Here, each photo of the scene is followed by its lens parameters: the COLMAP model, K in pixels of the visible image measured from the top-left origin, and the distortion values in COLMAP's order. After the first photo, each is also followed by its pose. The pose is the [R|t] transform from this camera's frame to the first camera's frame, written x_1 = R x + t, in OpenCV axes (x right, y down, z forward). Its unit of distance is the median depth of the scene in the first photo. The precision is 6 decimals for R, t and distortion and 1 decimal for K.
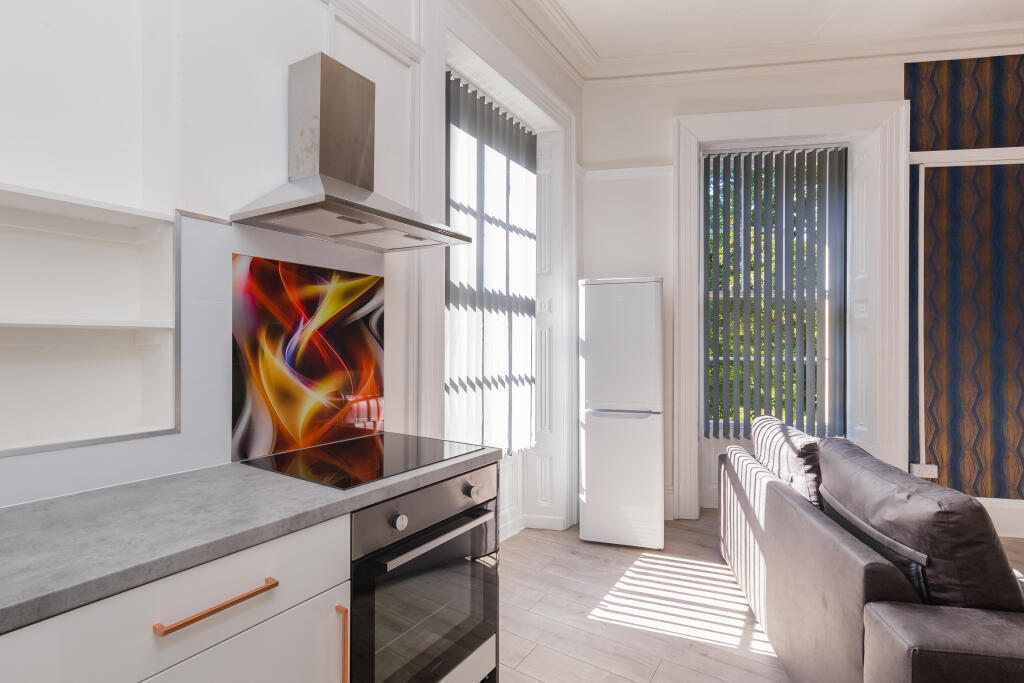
lens RADIAL K [[472.1, 0, 512.0], [0, 472.1, 341.5], [0, 0, 1]] dist [0.000651, 0.000191]
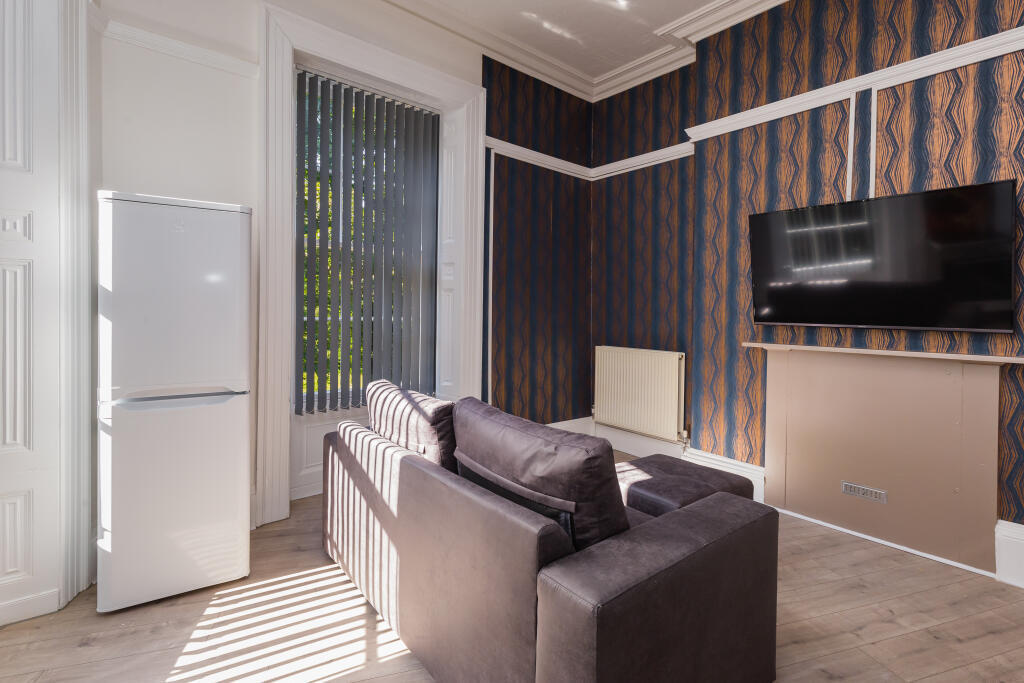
lens RADIAL K [[479.4, 0, 513.6], [0, 479.4, 316.9], [0, 0, 1]] dist [0.005207, 0.000414]
pose [[0.616661, 0.001453, 0.787228, -0.020697], [-0.020514, 0.999688, 0.014224, 0.016326], [-0.786962, -0.024921, 0.616498, 0.240753]]
